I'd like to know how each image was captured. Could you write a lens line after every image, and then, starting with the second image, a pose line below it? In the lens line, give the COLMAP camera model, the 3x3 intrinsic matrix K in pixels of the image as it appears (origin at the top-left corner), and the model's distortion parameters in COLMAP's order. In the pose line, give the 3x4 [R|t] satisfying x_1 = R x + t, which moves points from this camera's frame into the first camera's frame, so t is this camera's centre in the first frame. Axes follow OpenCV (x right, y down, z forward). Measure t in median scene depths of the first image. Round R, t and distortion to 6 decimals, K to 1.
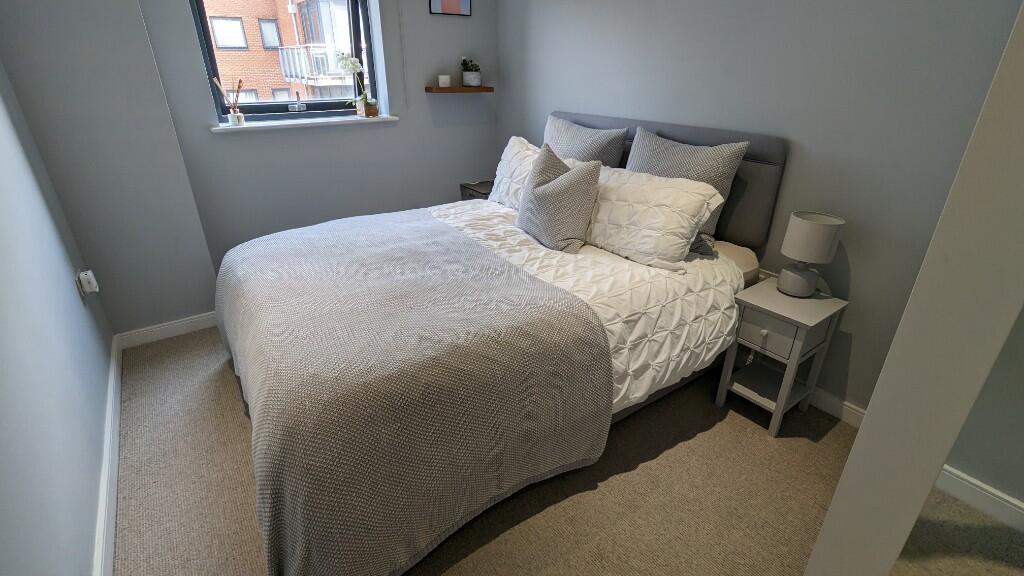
lens RADIAL K [[484.6, 0, 509.5], [0, 484.6, 288.4], [0, 0, 1]] dist [-0.002618, 0.002800]
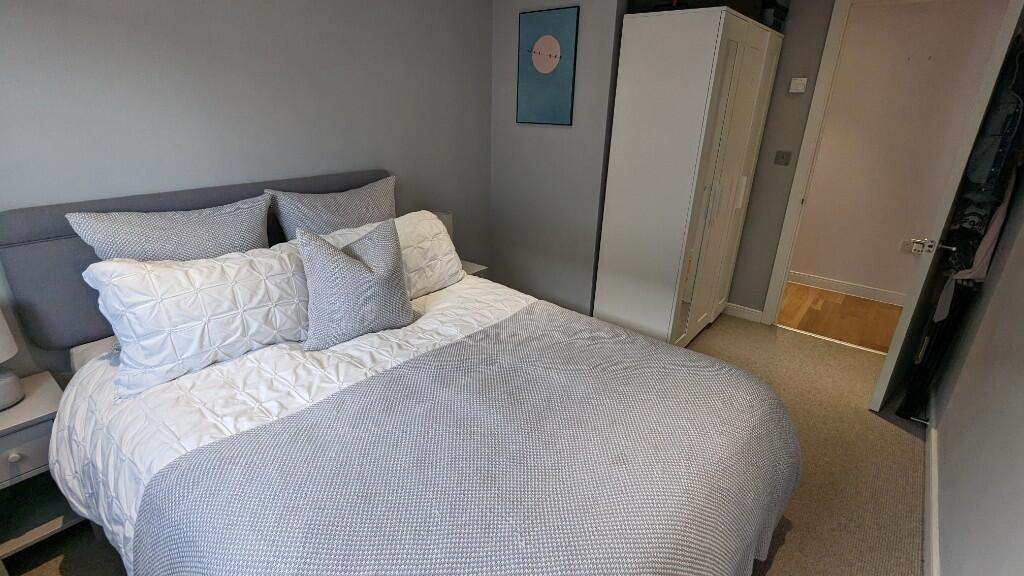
lens RADIAL K [[484.6, 0, 507.0], [0, 484.6, 287.6], [0, 0, 1]] dist [-0.002618, 0.002800]
pose [[-0.272741, -0.355089, 0.894161, -0.785131], [0.378797, 0.814695, 0.439074, -0.491077], [-0.884378, 0.458459, -0.087694, 0.956688]]
